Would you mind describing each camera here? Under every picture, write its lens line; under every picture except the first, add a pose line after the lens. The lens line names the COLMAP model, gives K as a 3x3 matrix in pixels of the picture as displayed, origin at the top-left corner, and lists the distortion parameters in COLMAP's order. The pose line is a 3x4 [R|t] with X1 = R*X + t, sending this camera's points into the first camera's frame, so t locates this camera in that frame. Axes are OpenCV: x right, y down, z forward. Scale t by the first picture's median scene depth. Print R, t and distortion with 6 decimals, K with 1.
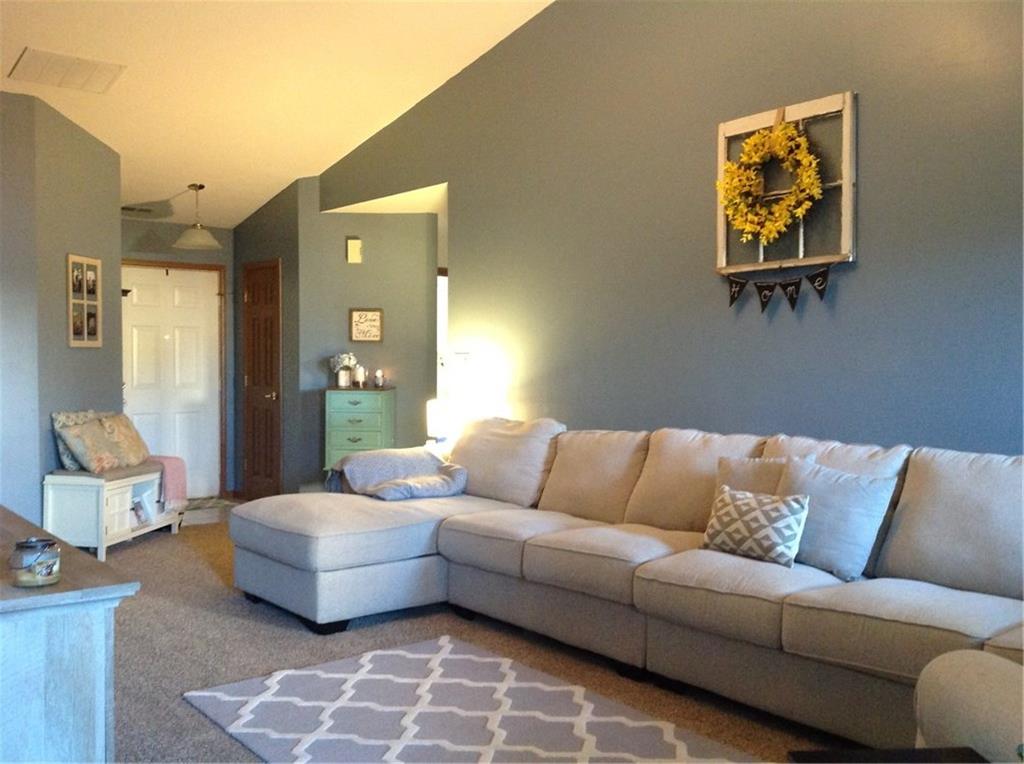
lens RADIAL K [[970.0, 0, 512.0], [0, 970.0, 382.0], [0, 0, 1]] dist [0.189996, -0.445414]
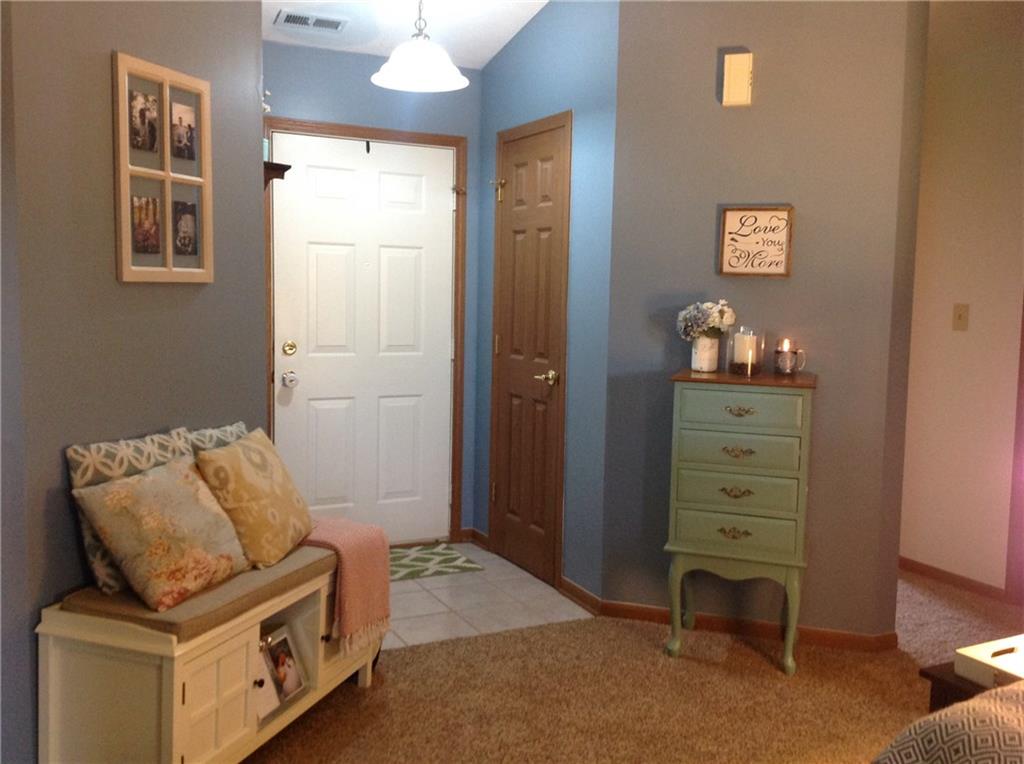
lens RADIAL K [[970.0, 0, 512.0], [0, 970.0, 382.0], [0, 0, 1]] dist [0.189996, -0.445414]
pose [[0.976780, 0.036223, -0.211159, -0.194096], [-0.021722, 0.997269, 0.070594, -0.025451], [0.213140, -0.064368, 0.974899, 0.613301]]
